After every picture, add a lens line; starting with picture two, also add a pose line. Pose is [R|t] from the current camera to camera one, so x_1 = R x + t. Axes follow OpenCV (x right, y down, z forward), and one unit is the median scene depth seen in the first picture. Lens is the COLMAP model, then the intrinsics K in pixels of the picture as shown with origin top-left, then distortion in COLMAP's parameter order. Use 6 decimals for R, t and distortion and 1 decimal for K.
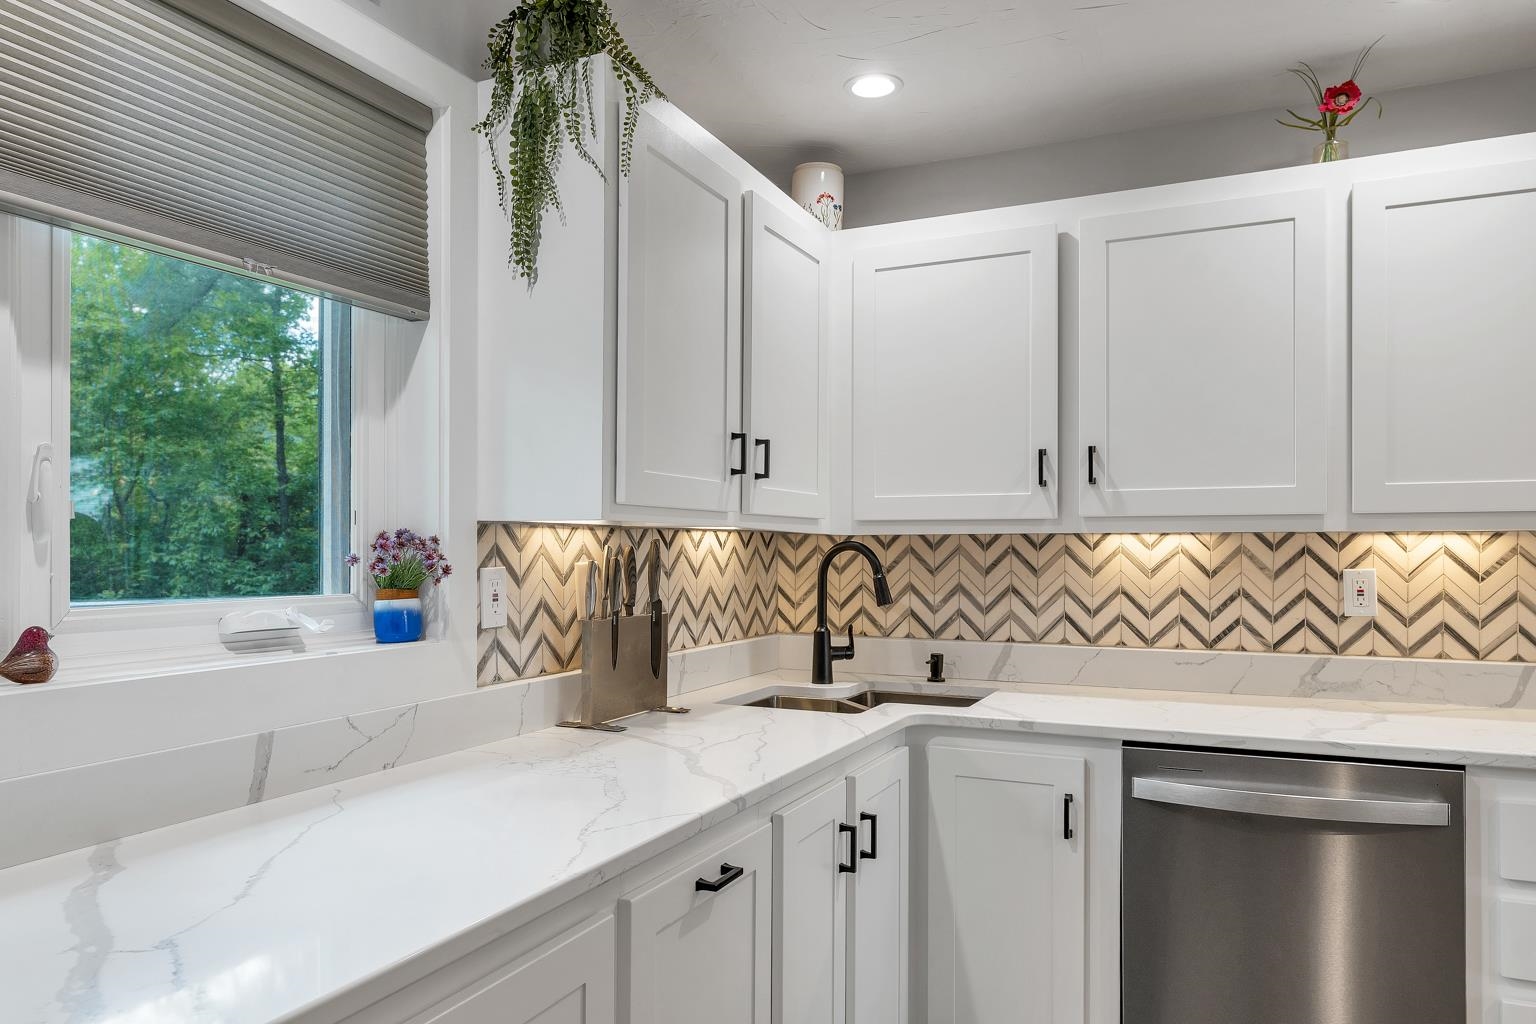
lens RADIAL K [[1033.2, 0, 772.1], [0, 1033.2, 547.9], [0, 0, 1]] dist [0.000350, -0.001735]
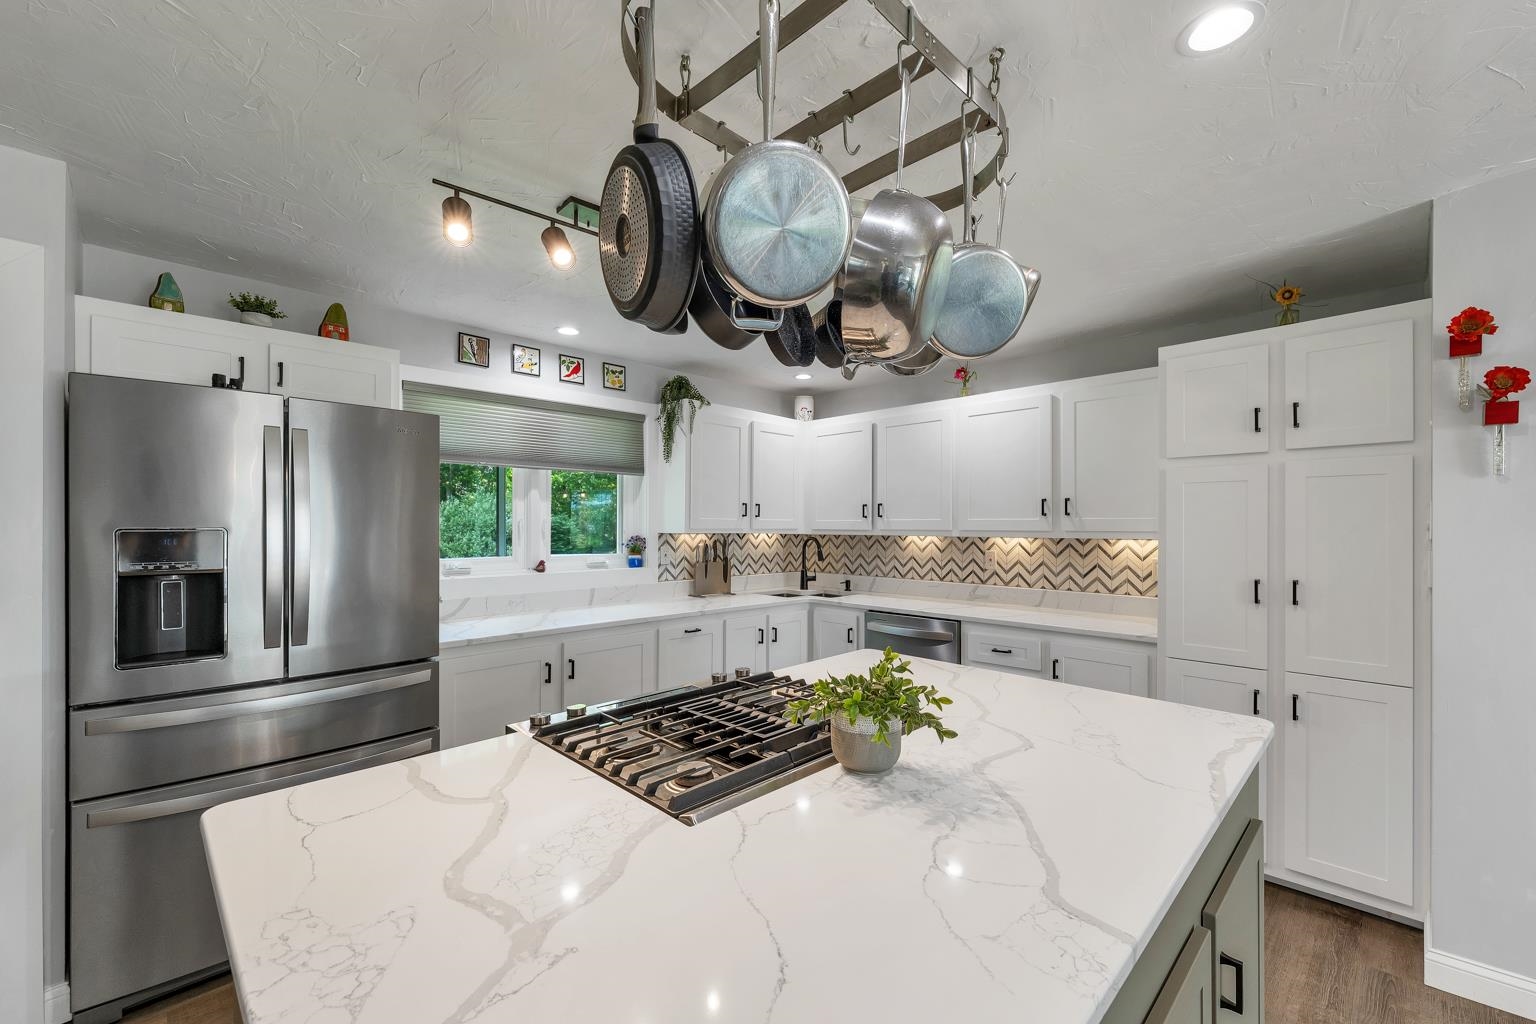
lens RADIAL K [[637.5, 0, 766.5], [0, 637.5, 519.4], [0, 0, 1]] dist [0.001566, -0.000408]
pose [[0.939139, 0.000369, -0.343537, 0.600618], [-0.003140, 0.999967, -0.007509, -0.043078], [0.343522, 0.008131, 0.939109, -0.663294]]
